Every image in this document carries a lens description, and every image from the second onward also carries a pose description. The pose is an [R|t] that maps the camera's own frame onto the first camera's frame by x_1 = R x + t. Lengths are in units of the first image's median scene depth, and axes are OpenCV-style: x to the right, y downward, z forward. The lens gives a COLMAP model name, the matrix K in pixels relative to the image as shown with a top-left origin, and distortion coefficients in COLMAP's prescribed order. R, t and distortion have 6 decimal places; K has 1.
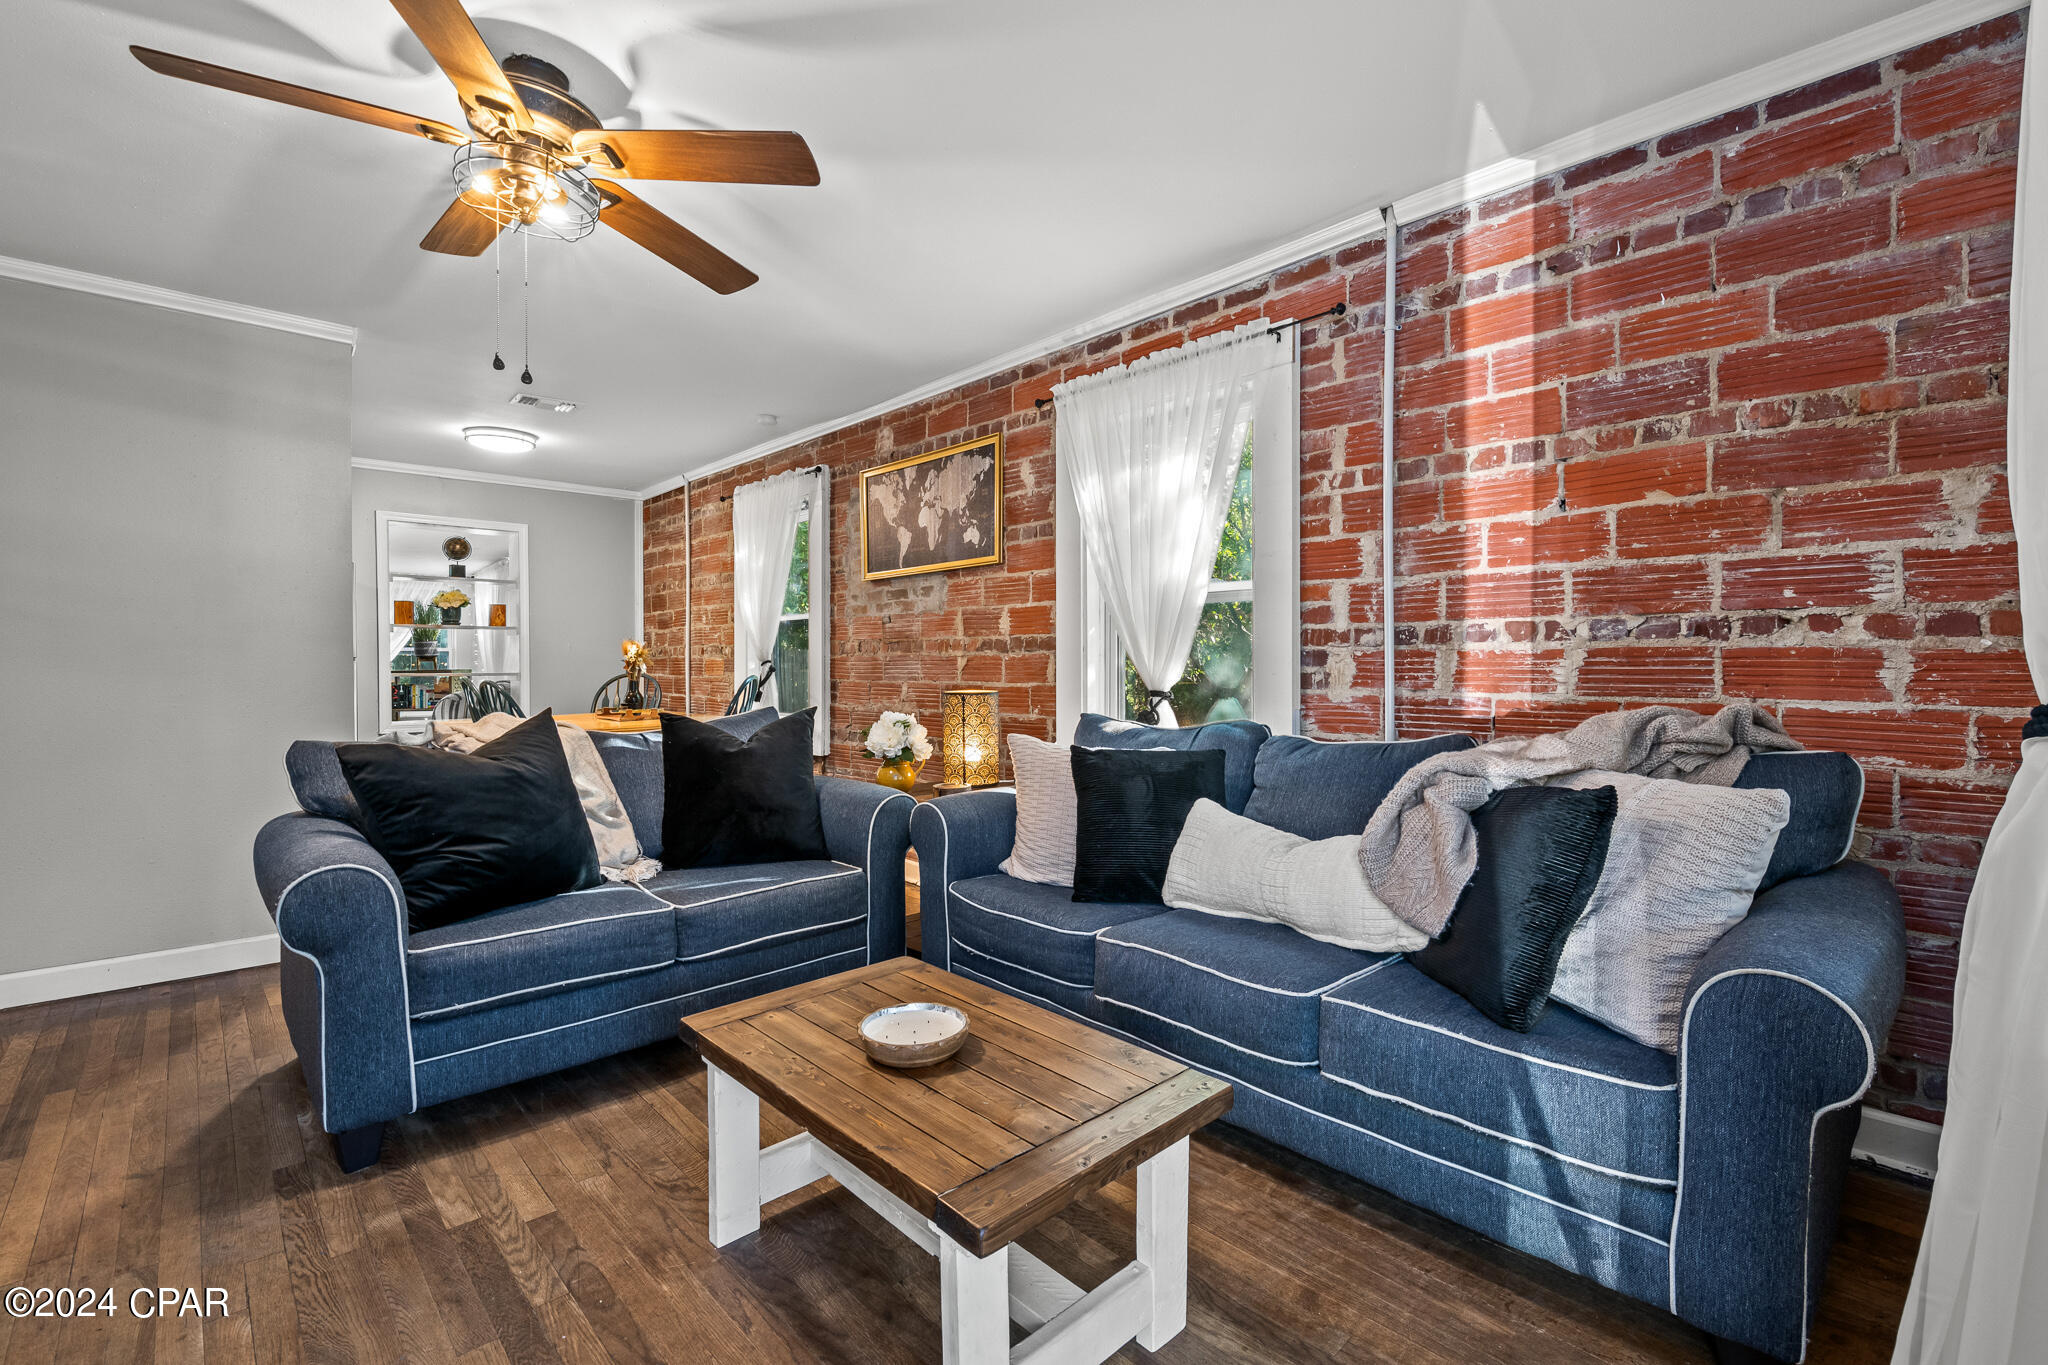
lens RADIAL K [[896.0, 0, 1032.3], [0, 896.0, 672.6], [0, 0, 1]] dist [0.000389, -0.006249]
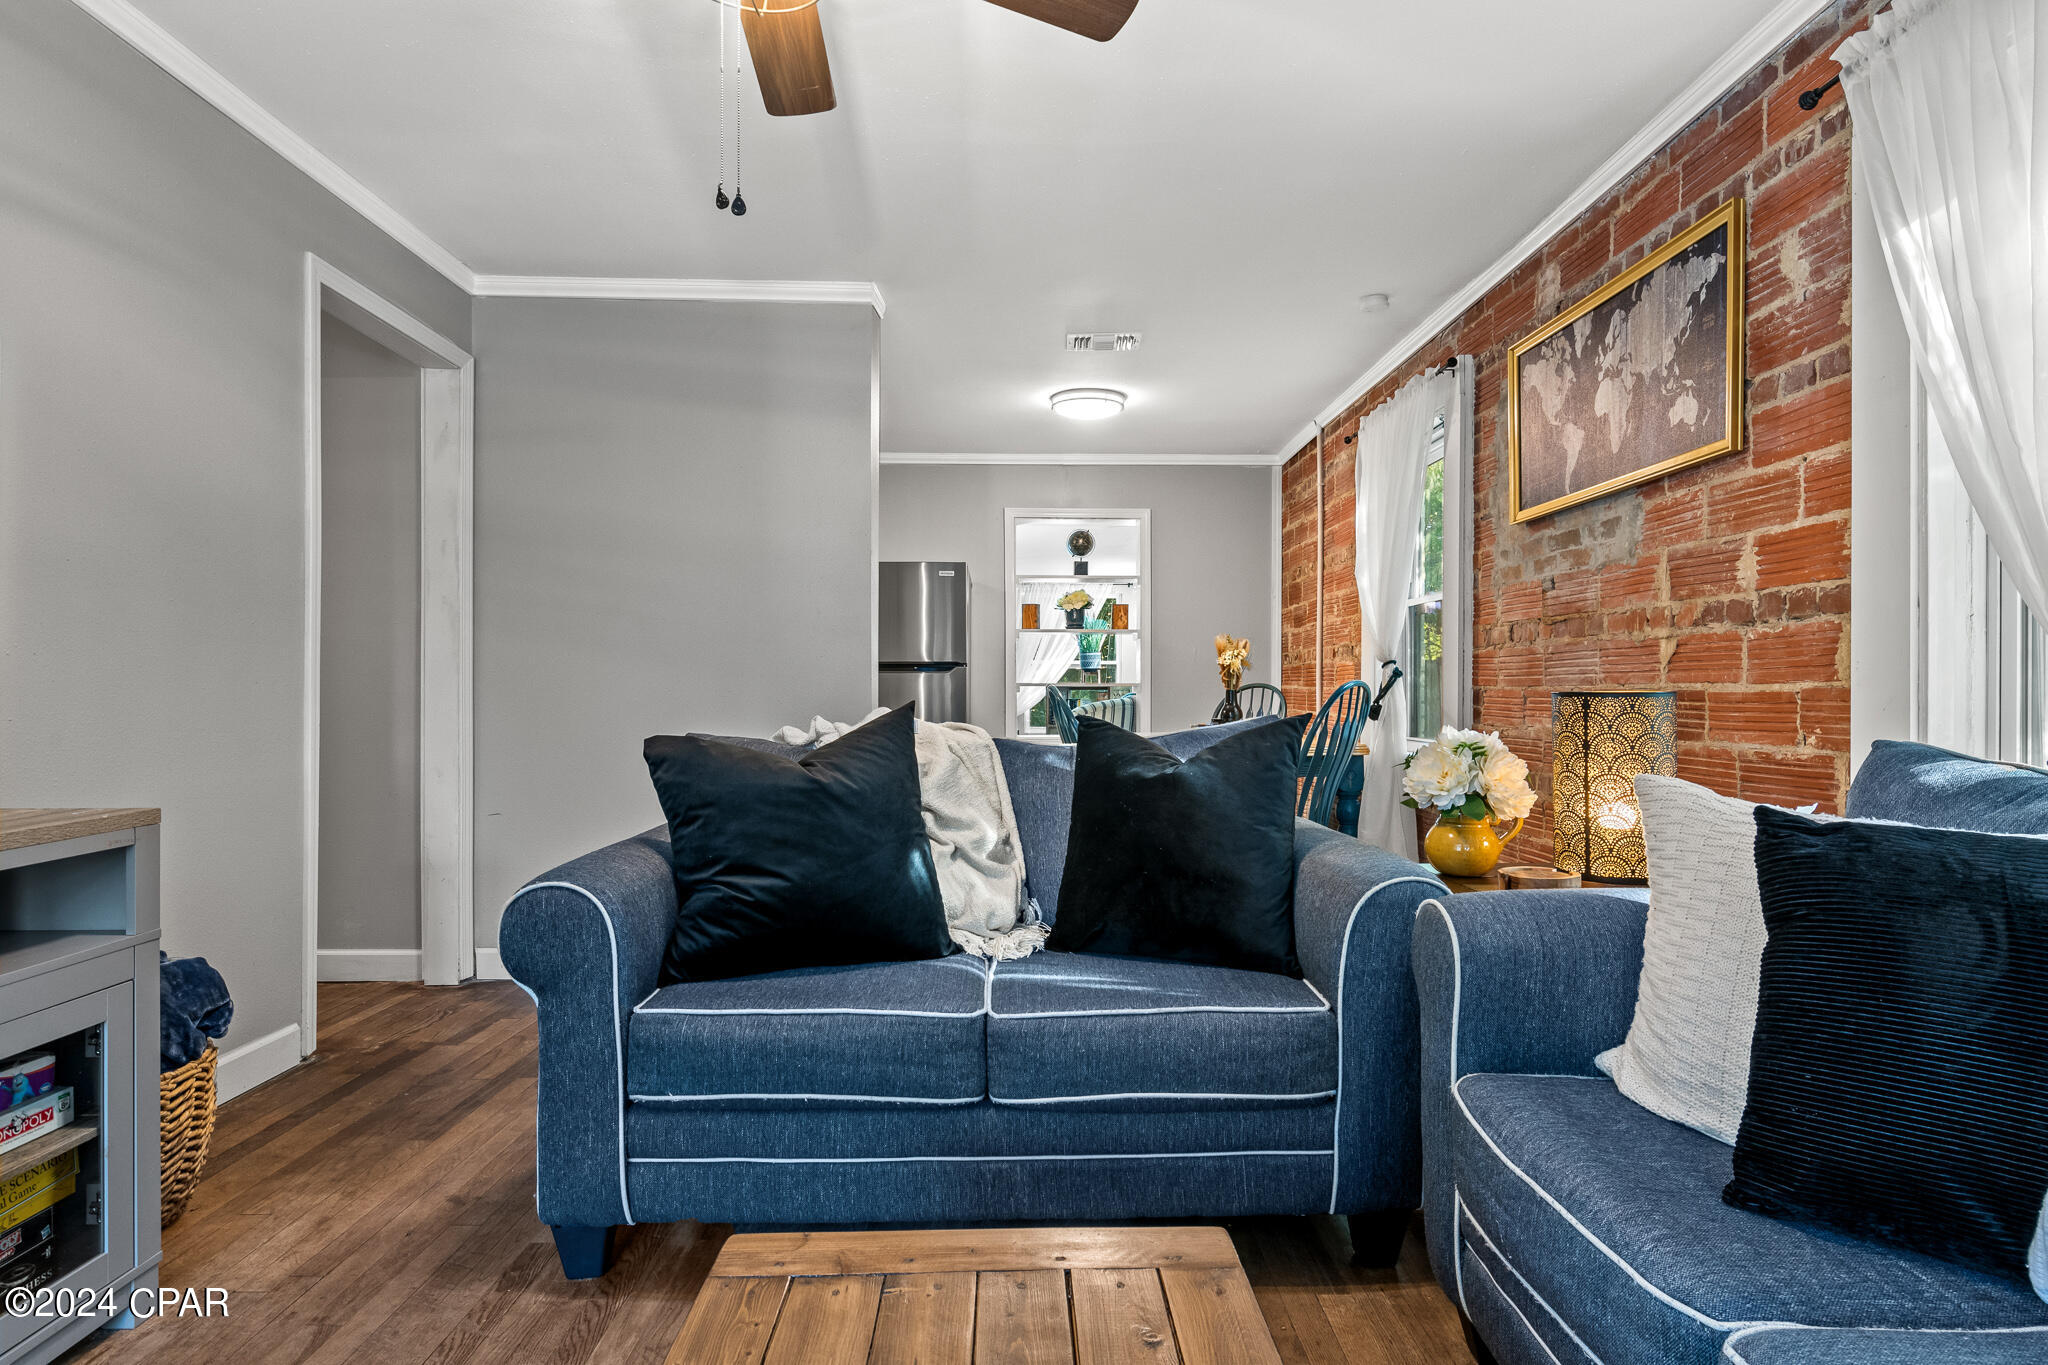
lens RADIAL K [[1091.7, 0, 1044.0], [0, 1091.7, 690.0], [0, 0, 1]] dist [0.000896, -0.001921]
pose [[0.745124, 0.003644, -0.666916, 0.124275], [-0.010395, 0.999927, -0.006150, 0.032966], [0.666845, 0.011515, 0.745107, 0.389710]]
